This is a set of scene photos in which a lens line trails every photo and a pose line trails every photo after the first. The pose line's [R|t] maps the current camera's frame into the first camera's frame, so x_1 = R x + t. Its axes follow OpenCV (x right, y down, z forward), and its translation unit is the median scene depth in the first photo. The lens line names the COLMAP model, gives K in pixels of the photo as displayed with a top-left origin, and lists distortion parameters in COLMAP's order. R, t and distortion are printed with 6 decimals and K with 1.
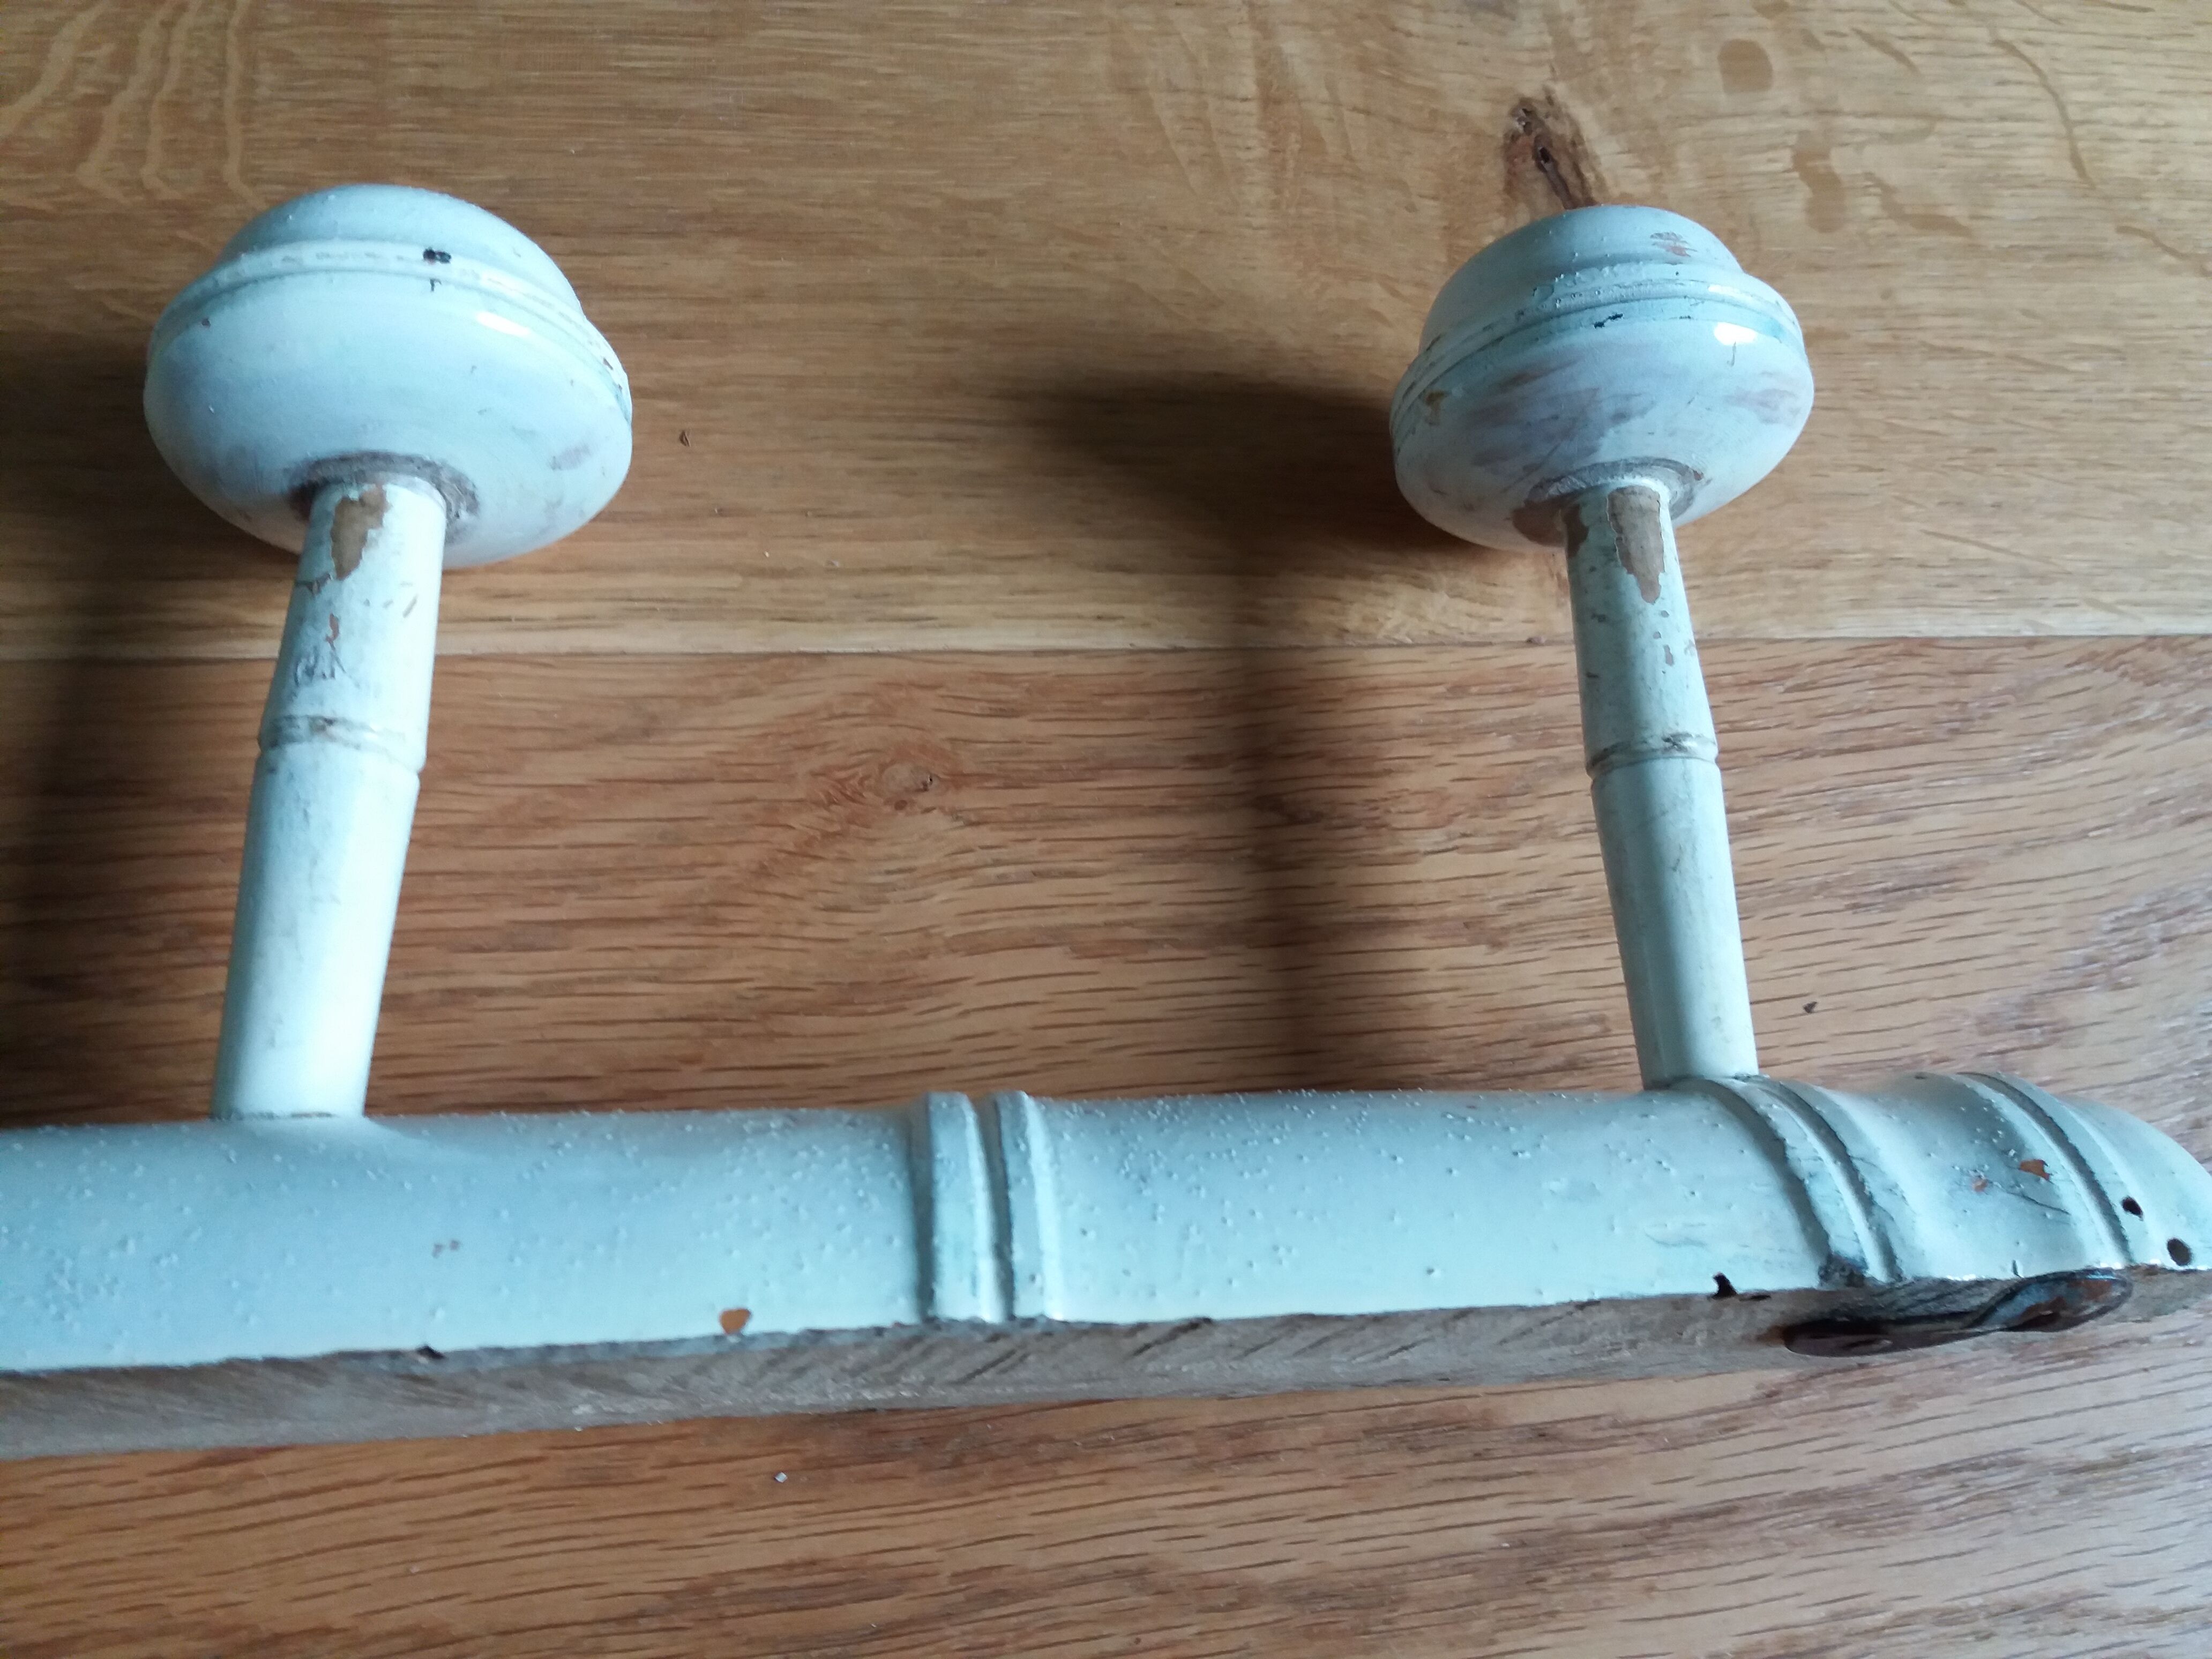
lens RADIAL K [[1824.5, 0, 1119.0], [0, 1824.5, 847.1], [0, 0, 1]] dist [0.047184, -0.094084]
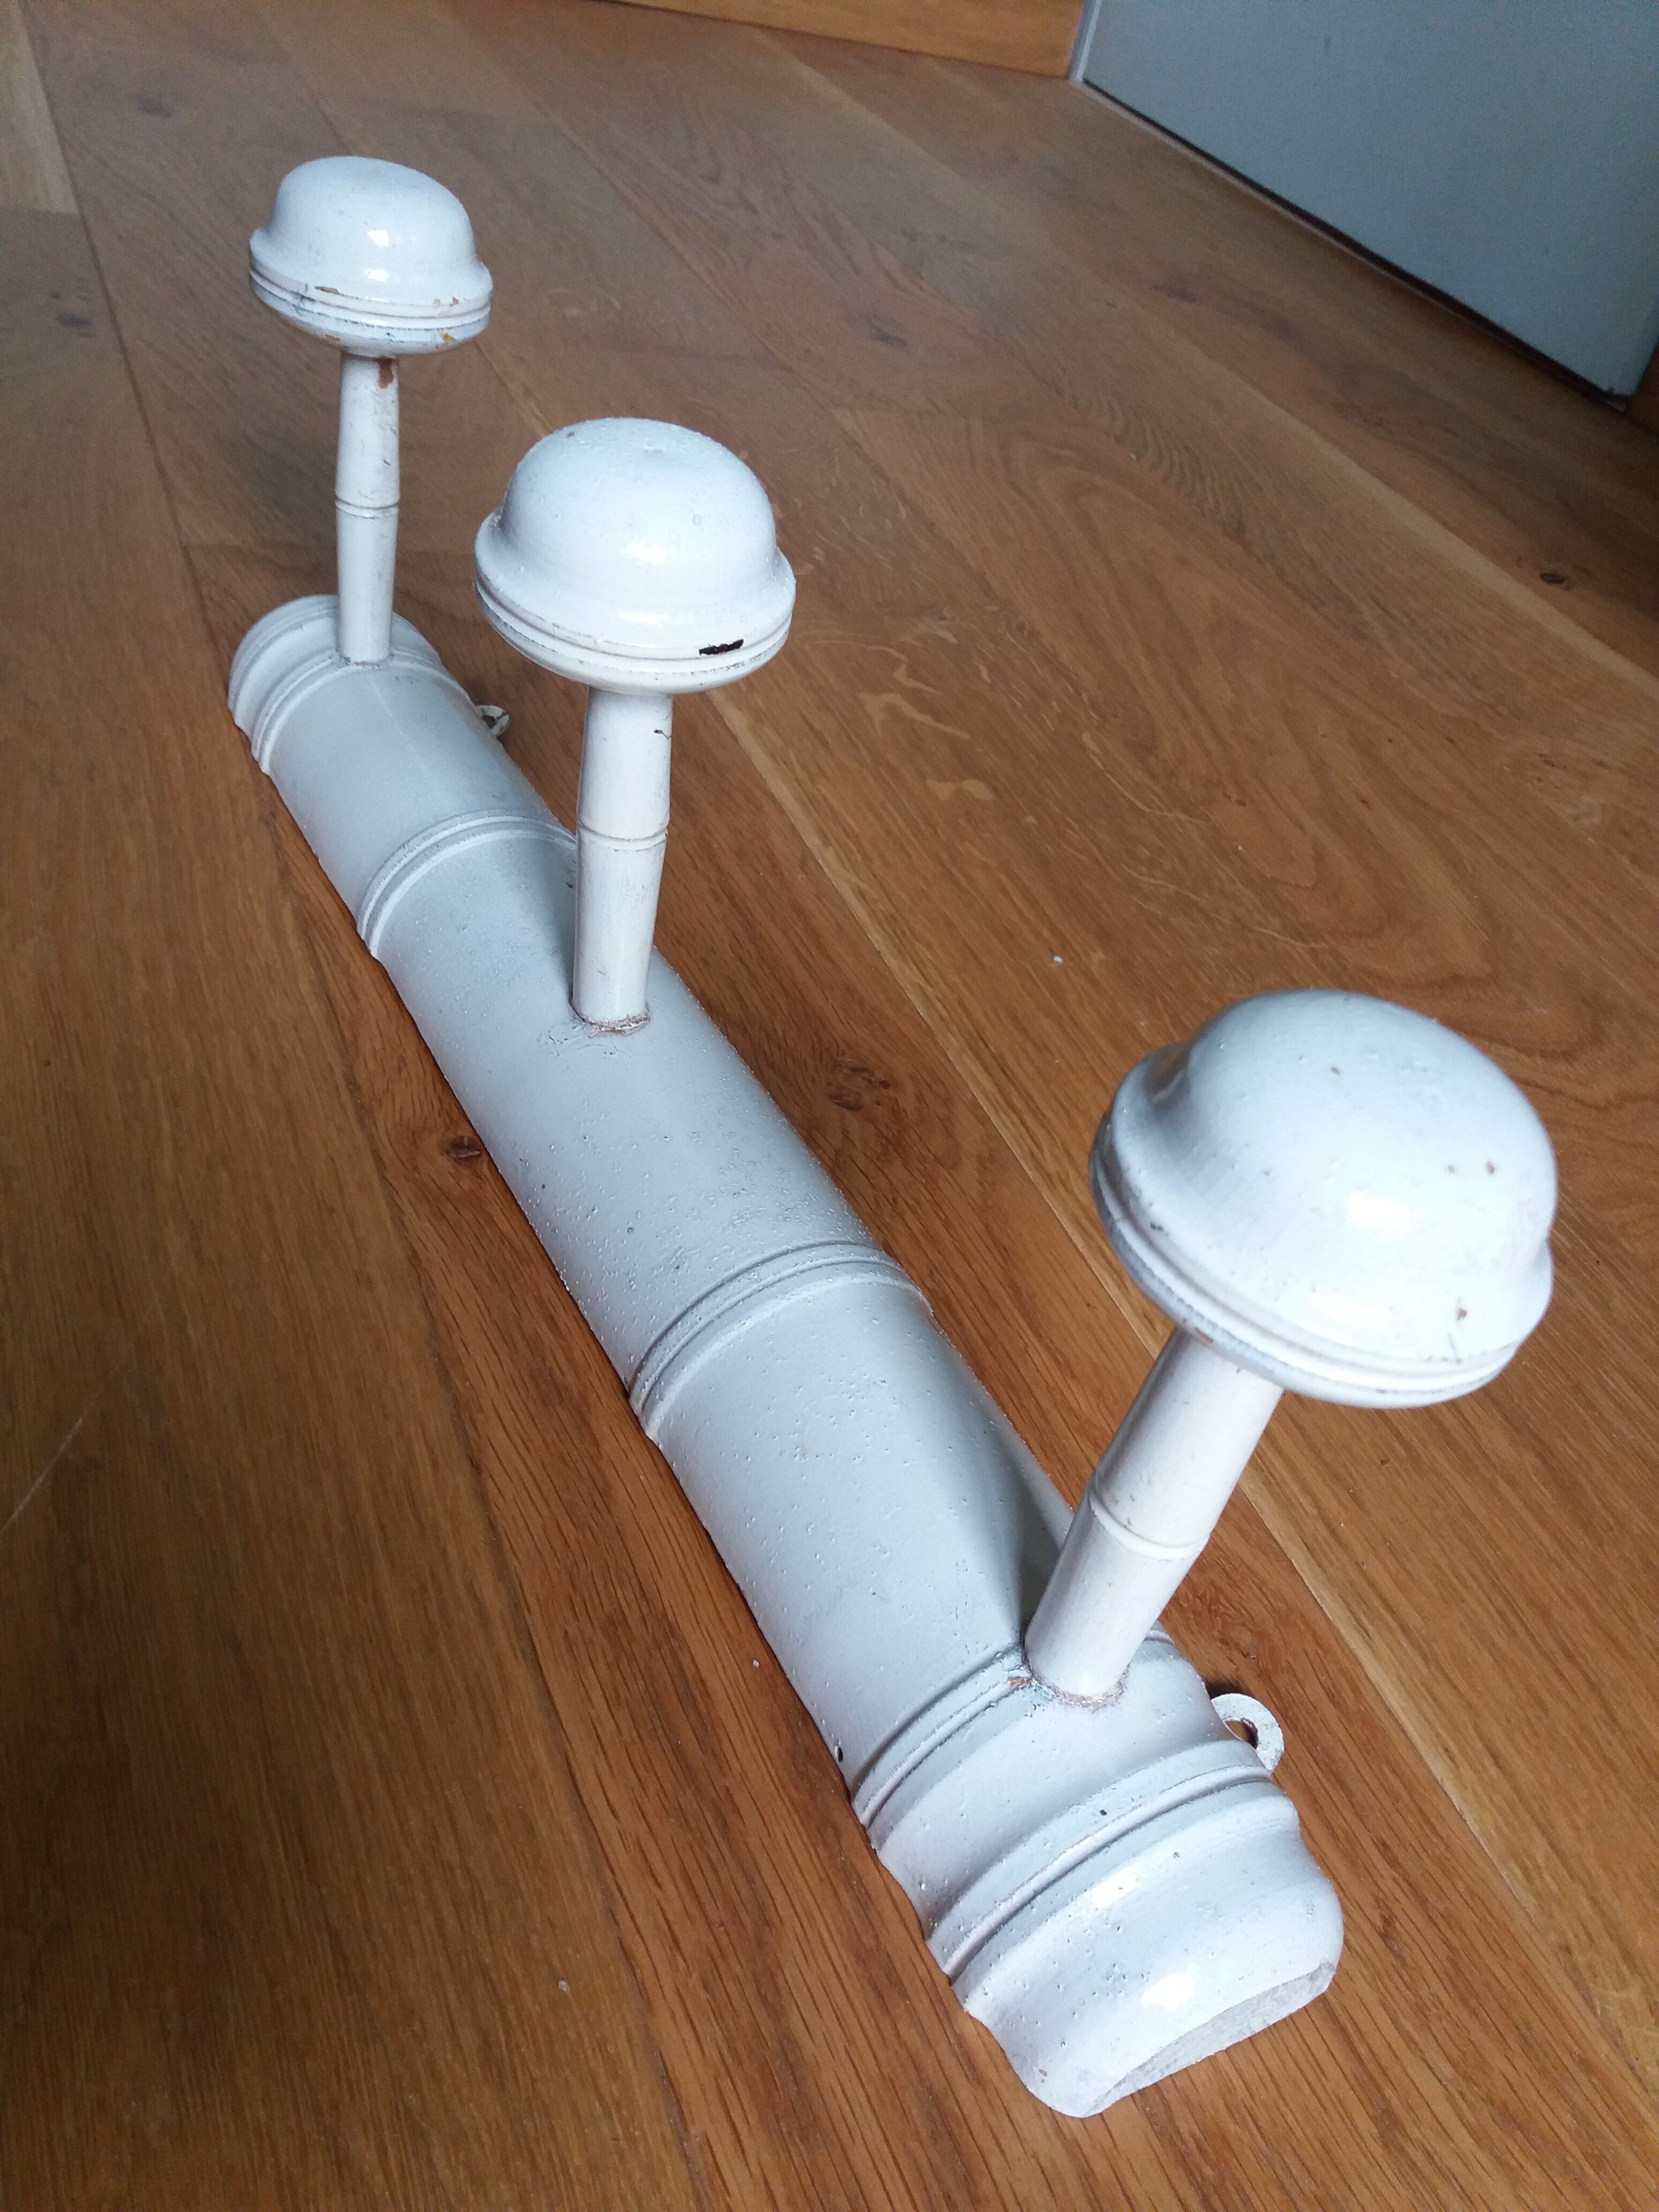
lens RADIAL K [[1824.5, 0, 812.7], [0, 1824.5, 1098.4], [0, 0, 1]] dist [0.047184, -0.094084]
pose [[0.318258, 0.543395, -0.776810, 0.588357], [-0.927795, 0.346829, -0.137502, 0.292652], [0.194703, 0.764481, 0.614540, -0.168278]]
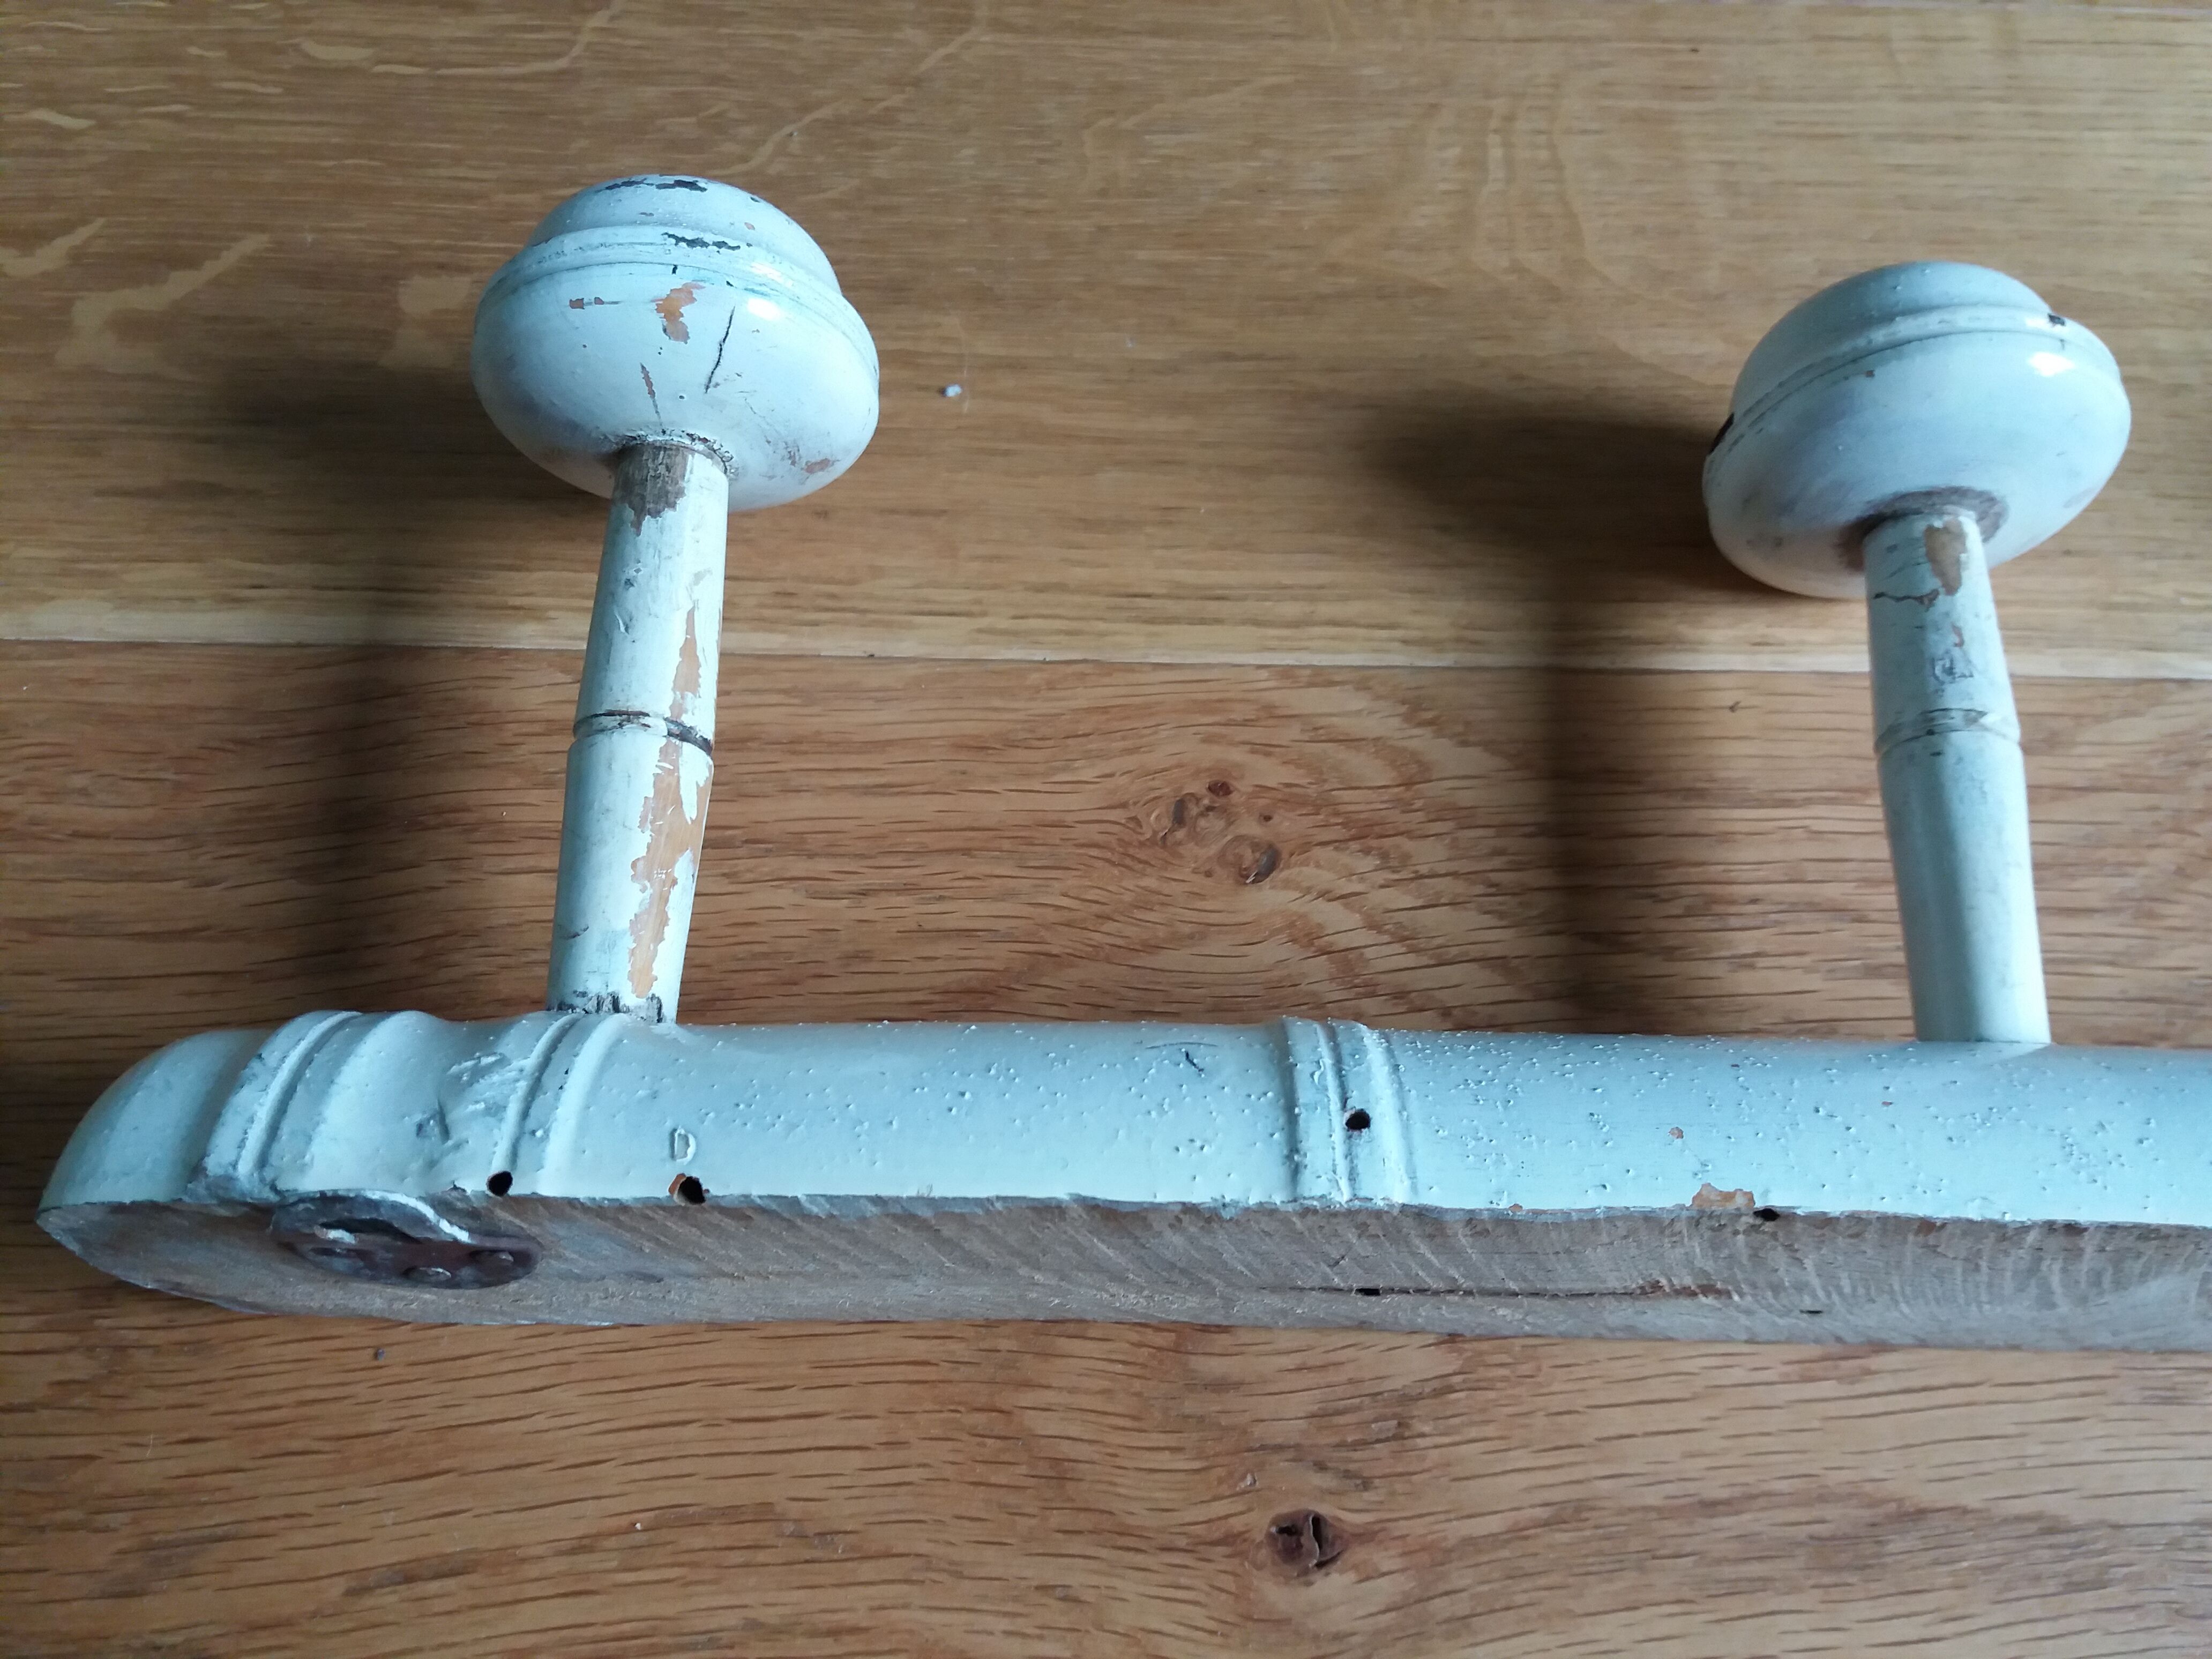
lens RADIAL K [[1824.5, 0, 1107.0], [0, 1824.5, 849.5], [0, 0, 1]] dist [0.047184, -0.094084]
pose [[0.988533, 0.037379, -0.146308, -0.643468], [-0.044866, 0.997829, -0.048206, 0.078137], [0.144188, 0.054218, 0.988064, -0.175416]]
